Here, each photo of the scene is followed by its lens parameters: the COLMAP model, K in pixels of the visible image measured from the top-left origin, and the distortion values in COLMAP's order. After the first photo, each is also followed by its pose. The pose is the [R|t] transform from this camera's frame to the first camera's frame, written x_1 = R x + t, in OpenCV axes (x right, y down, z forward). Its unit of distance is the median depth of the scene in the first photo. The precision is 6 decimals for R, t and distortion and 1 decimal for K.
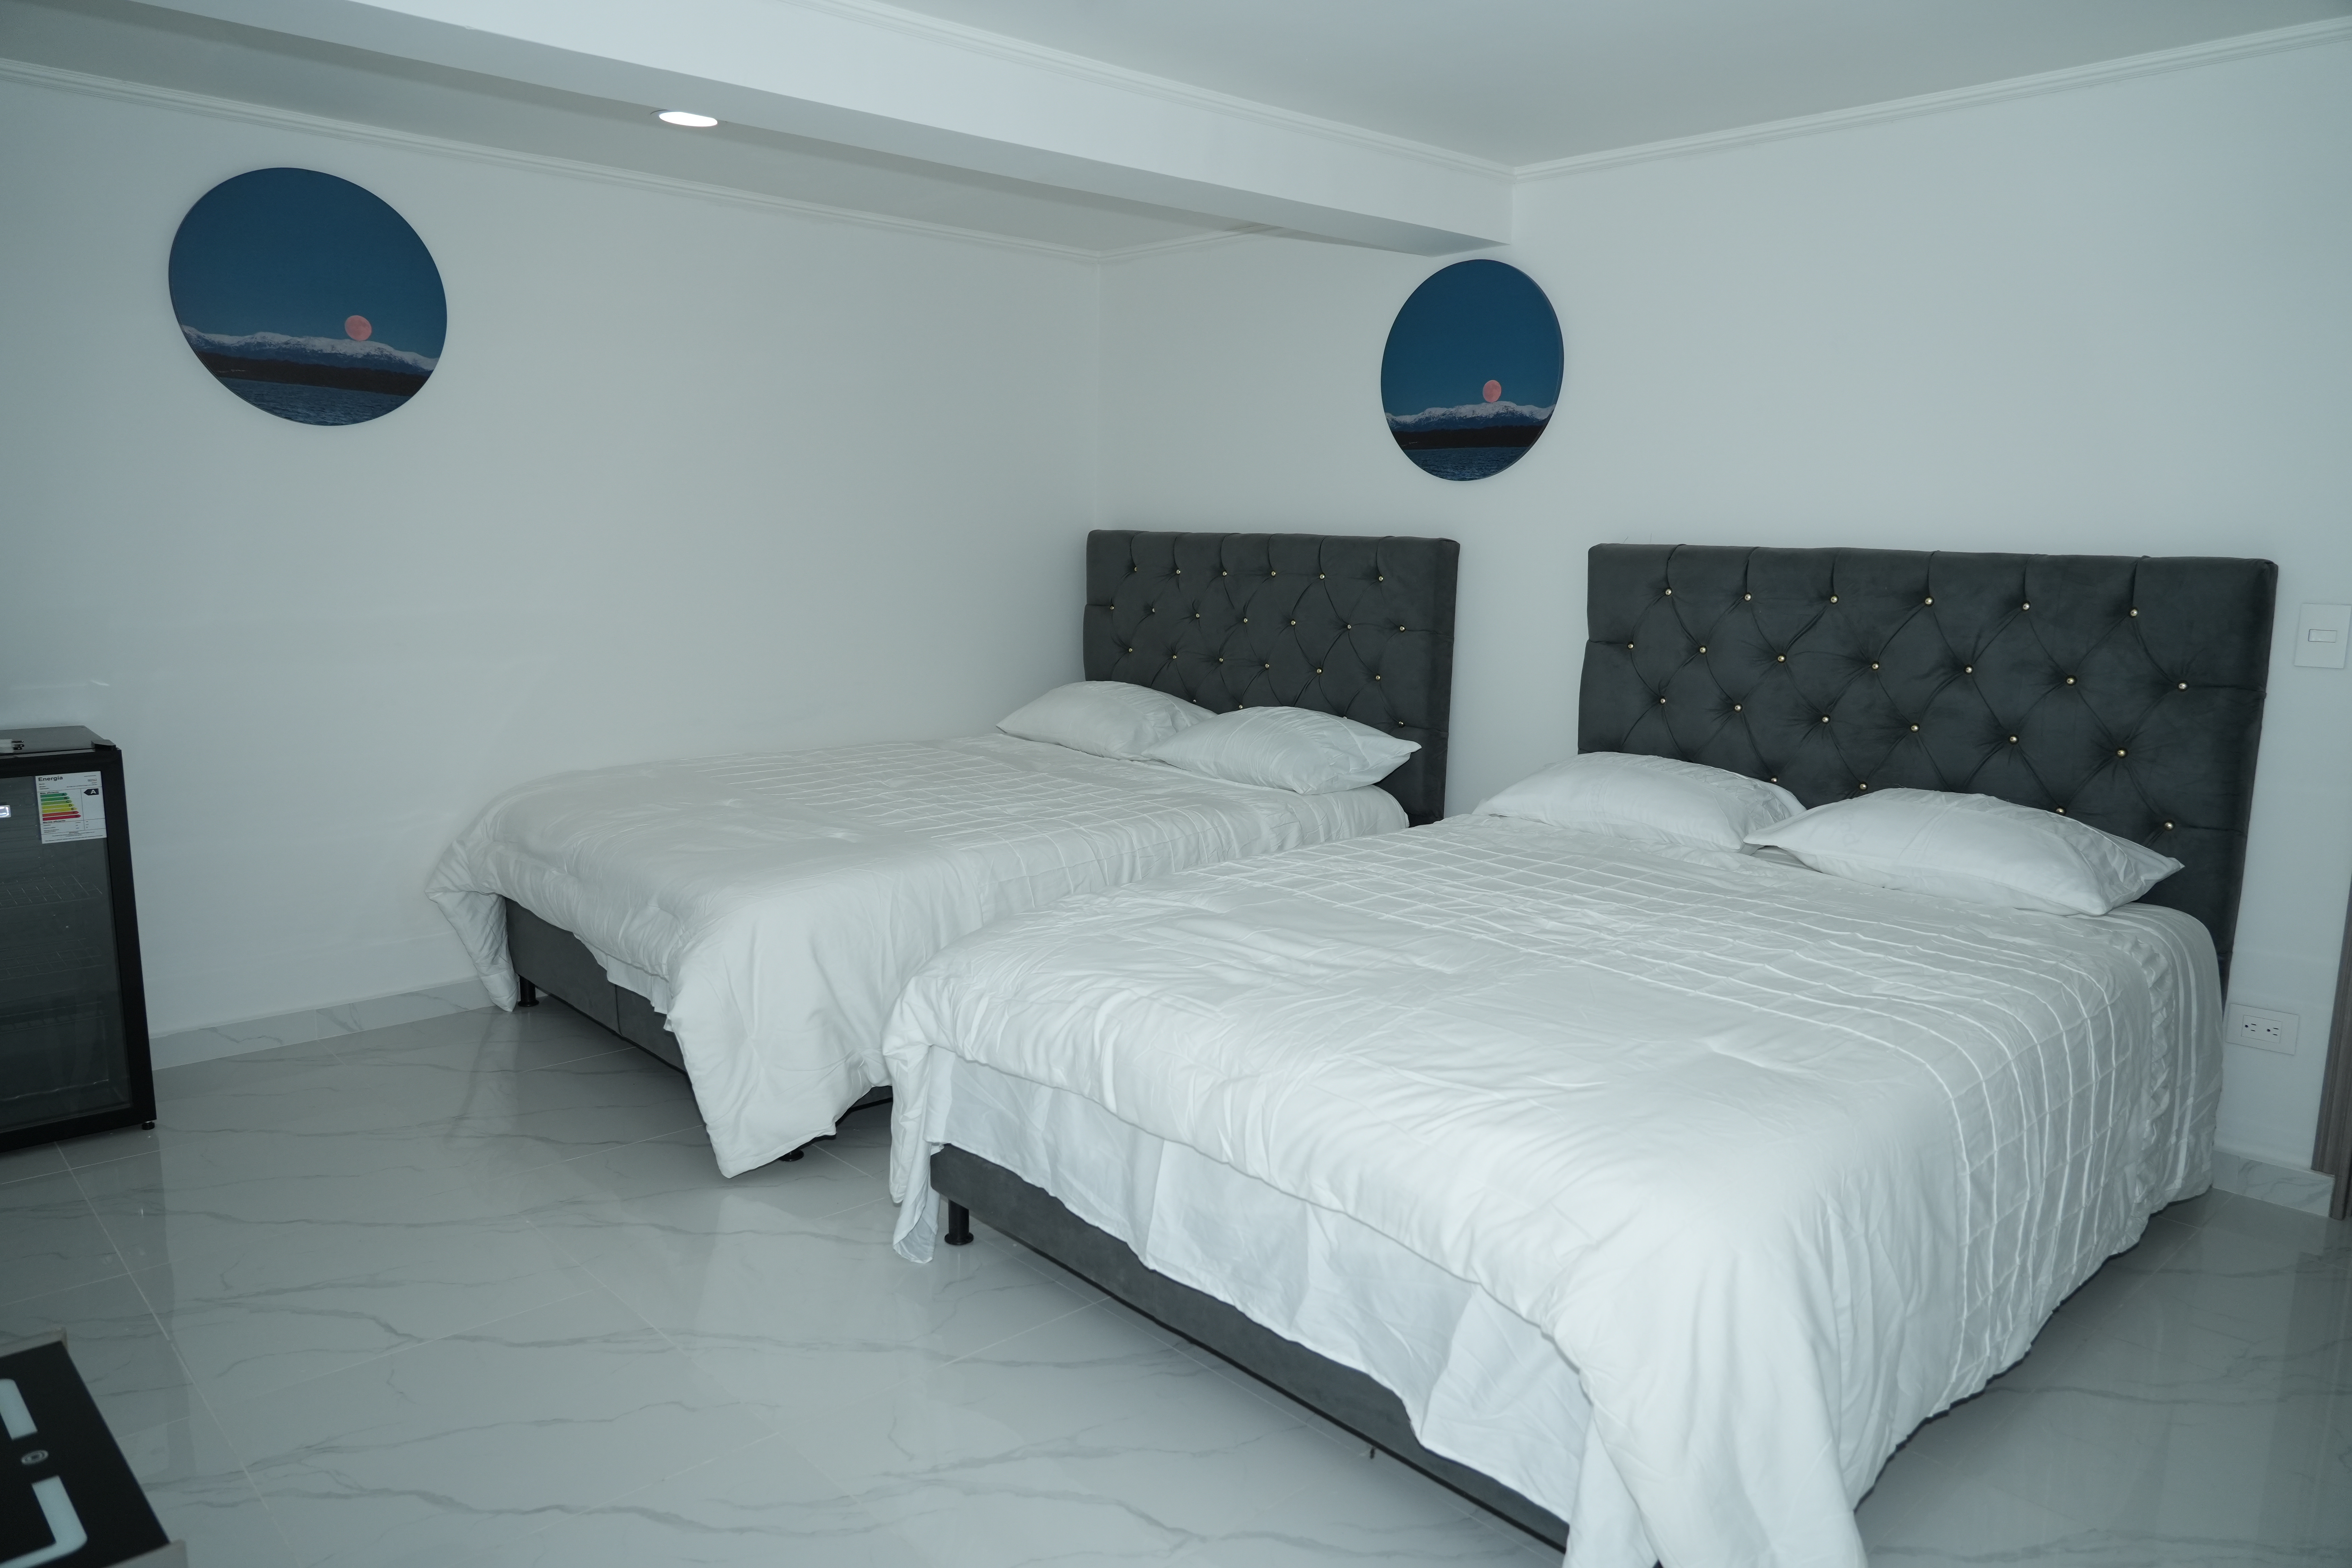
lens RADIAL K [[1617.5, 0, 1176.0], [0, 1617.5, 784.0], [0, 0, 1]] dist [-0.005176, 0.004981]
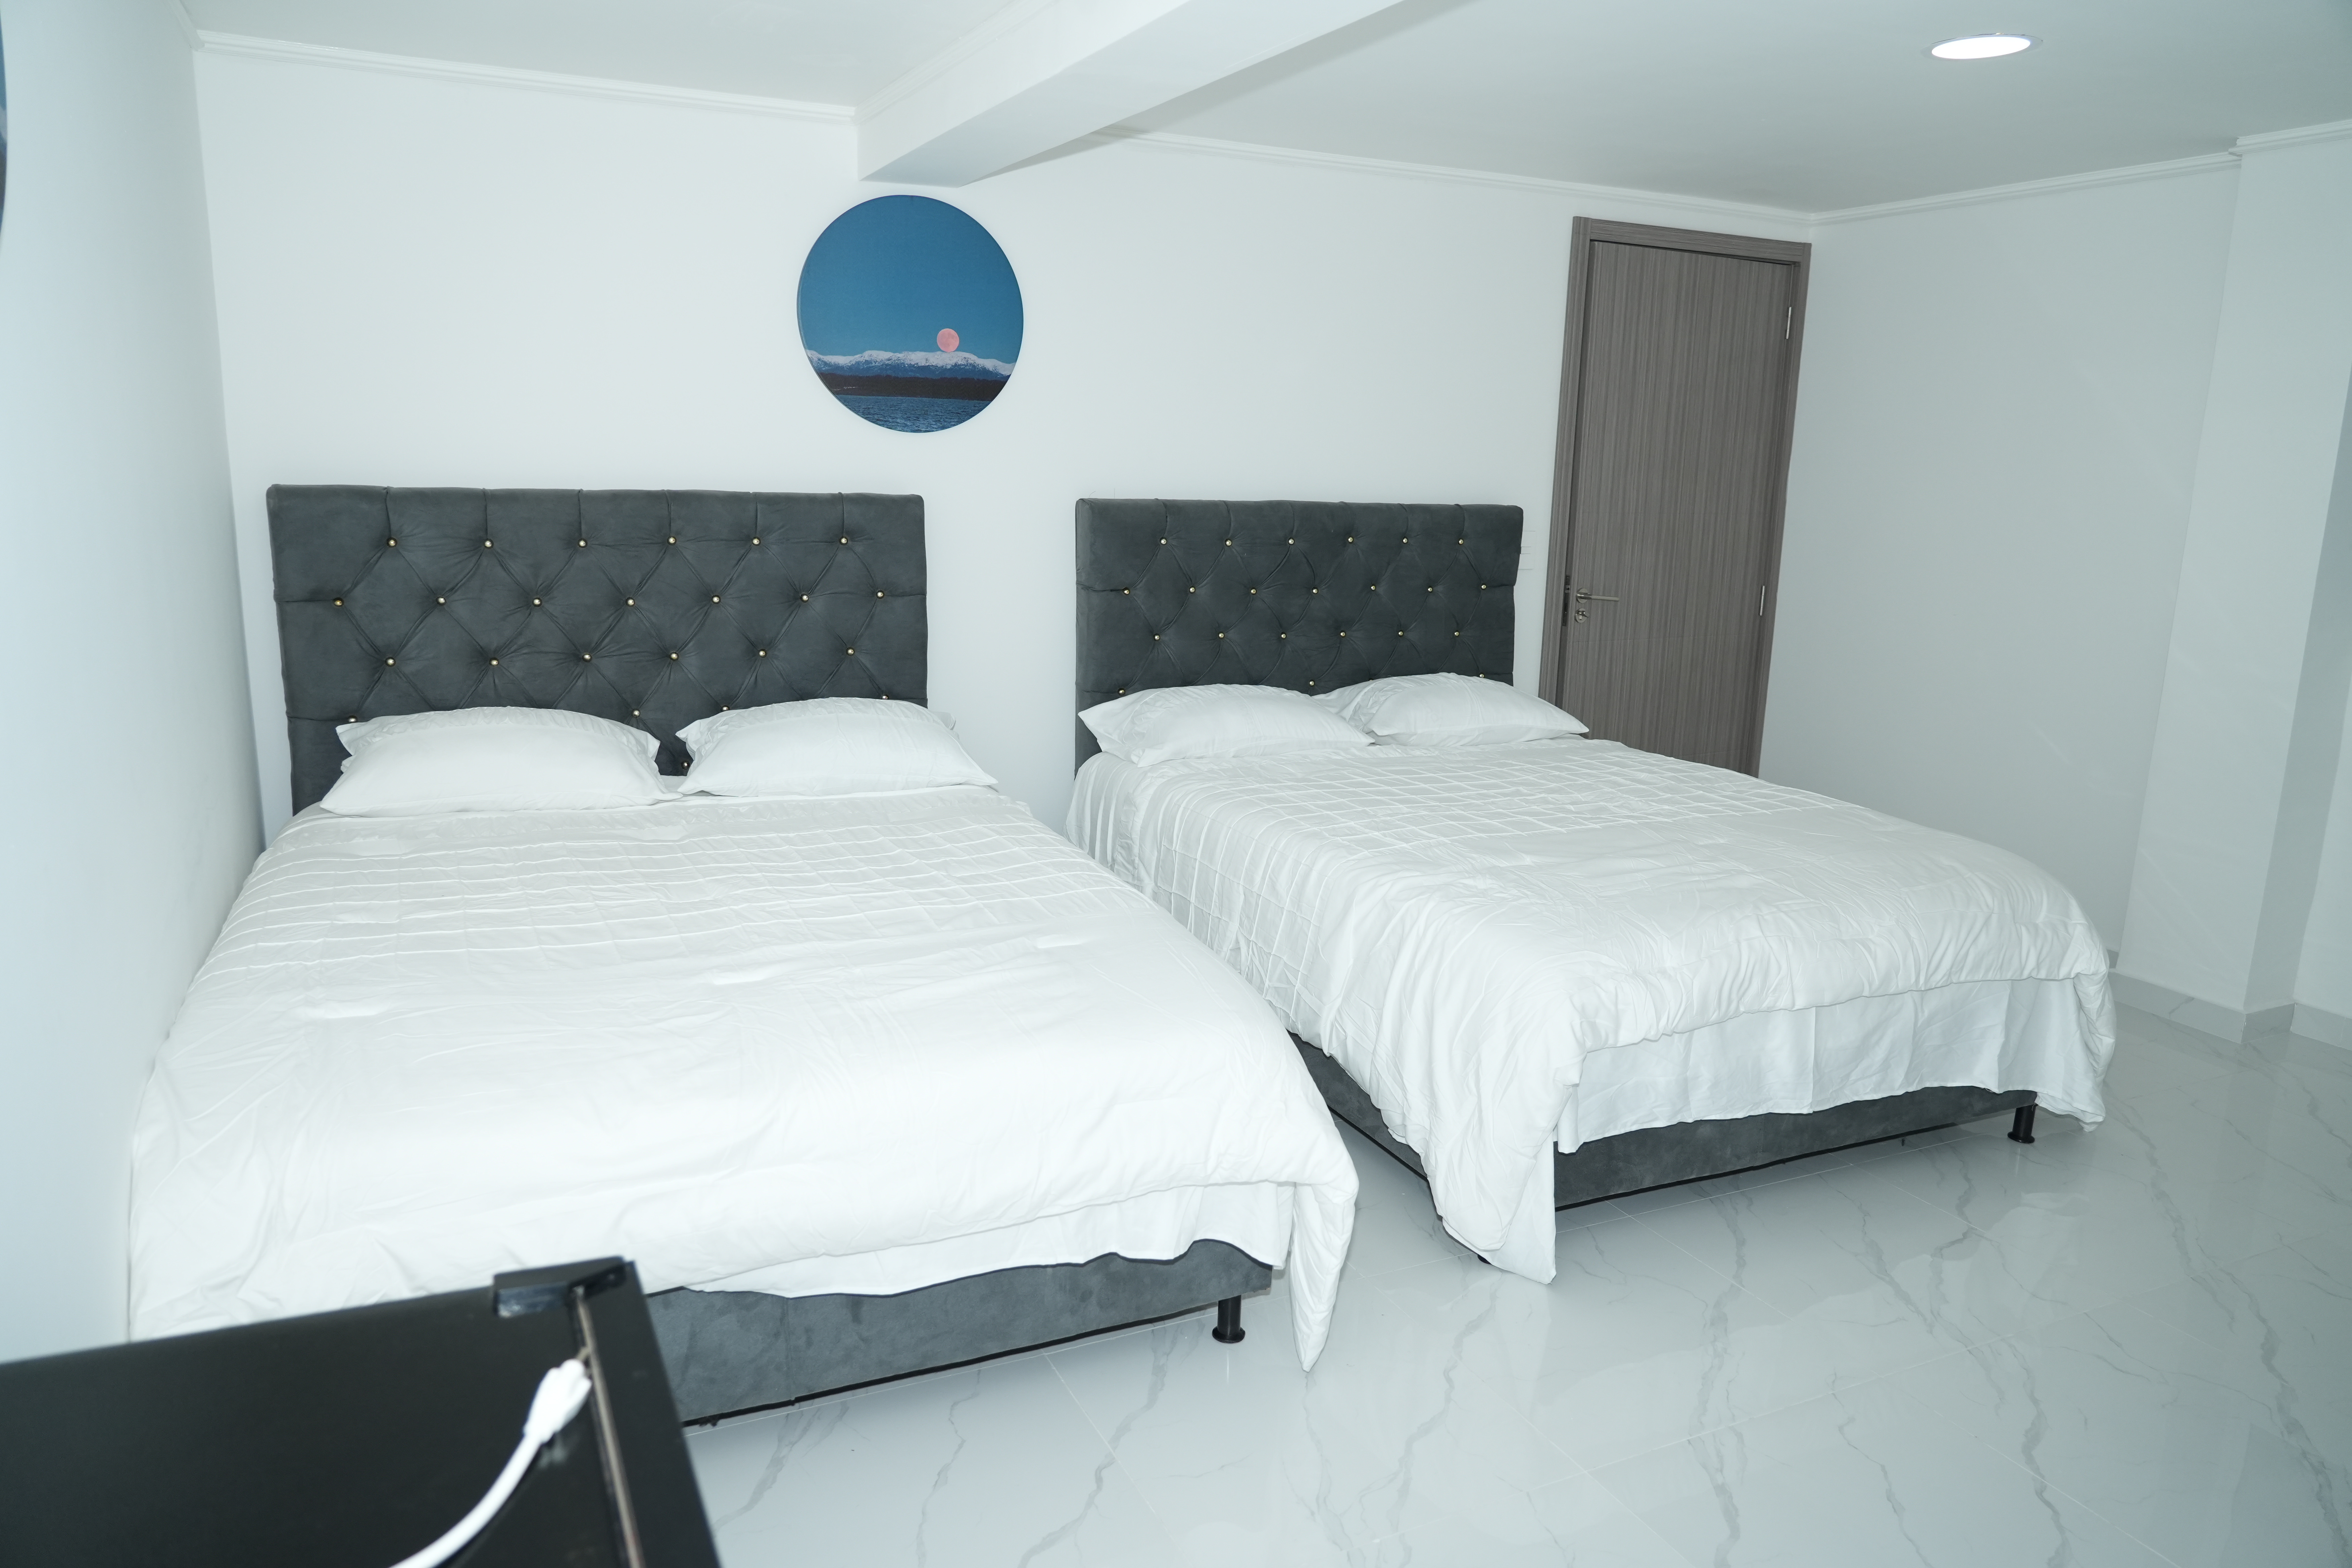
lens RADIAL K [[1617.5, 0, 1176.0], [0, 1617.5, 784.0], [0, 0, 1]] dist [-0.005176, 0.004981]
pose [[0.314267, -0.188212, 0.930491, -0.755228], [0.137393, 0.978848, 0.151589, -0.119446], [-0.939340, 0.080204, 0.333478, 0.612735]]
